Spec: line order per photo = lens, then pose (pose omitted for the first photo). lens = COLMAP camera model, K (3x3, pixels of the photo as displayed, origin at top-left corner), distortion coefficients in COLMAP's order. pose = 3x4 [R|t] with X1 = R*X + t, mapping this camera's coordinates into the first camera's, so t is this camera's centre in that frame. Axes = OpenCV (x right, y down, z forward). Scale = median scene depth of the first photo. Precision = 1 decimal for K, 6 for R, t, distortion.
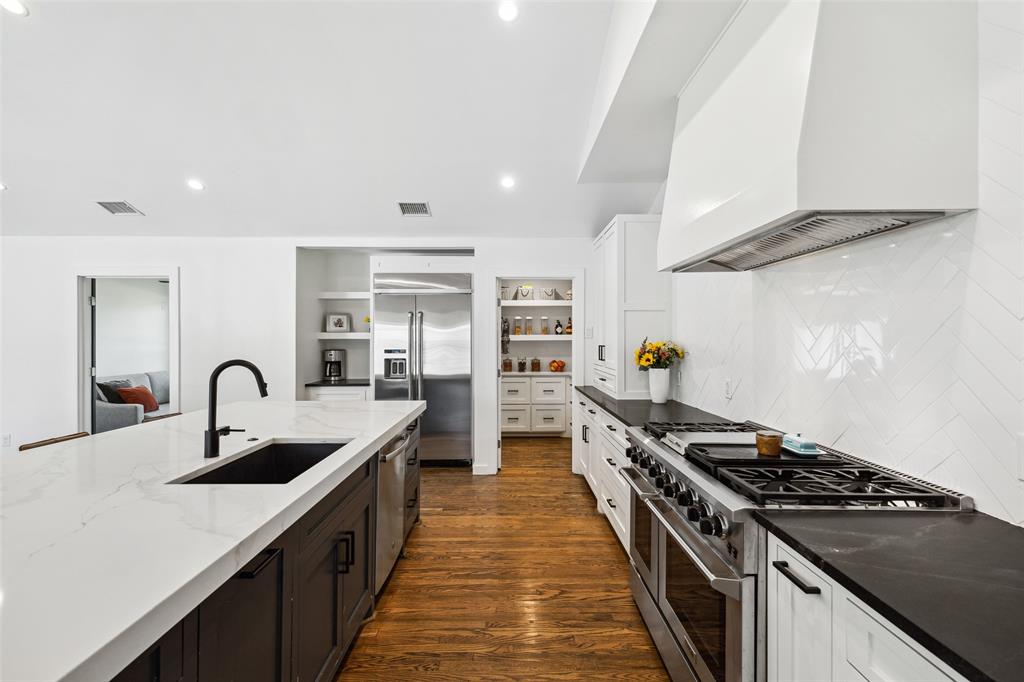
lens RADIAL K [[465.3, 0, 514.7], [0, 465.3, 347.0], [0, 0, 1]] dist [0.009307, -0.003082]
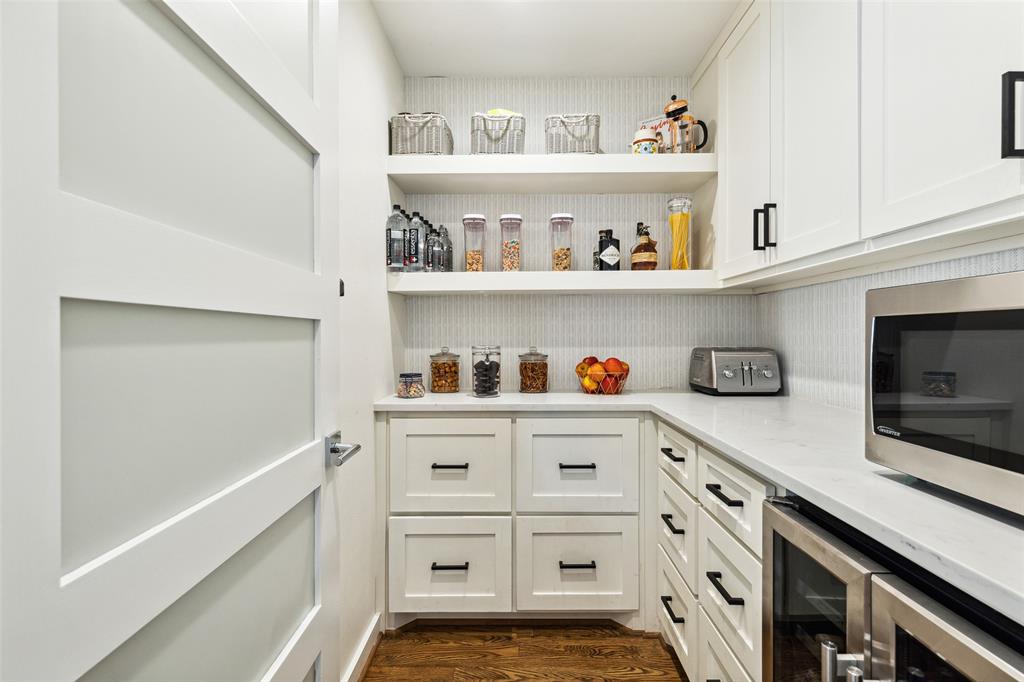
lens RADIAL K [[465.3, 0, 515.3], [0, 465.3, 340.5], [0, 0, 1]] dist [0.009307, -0.003082]
pose [[0.999901, -0.003460, -0.013672, 0.038247], [0.003147, 0.999735, -0.022806, 0.024978], [0.013748, 0.022761, 0.999646, 0.696897]]
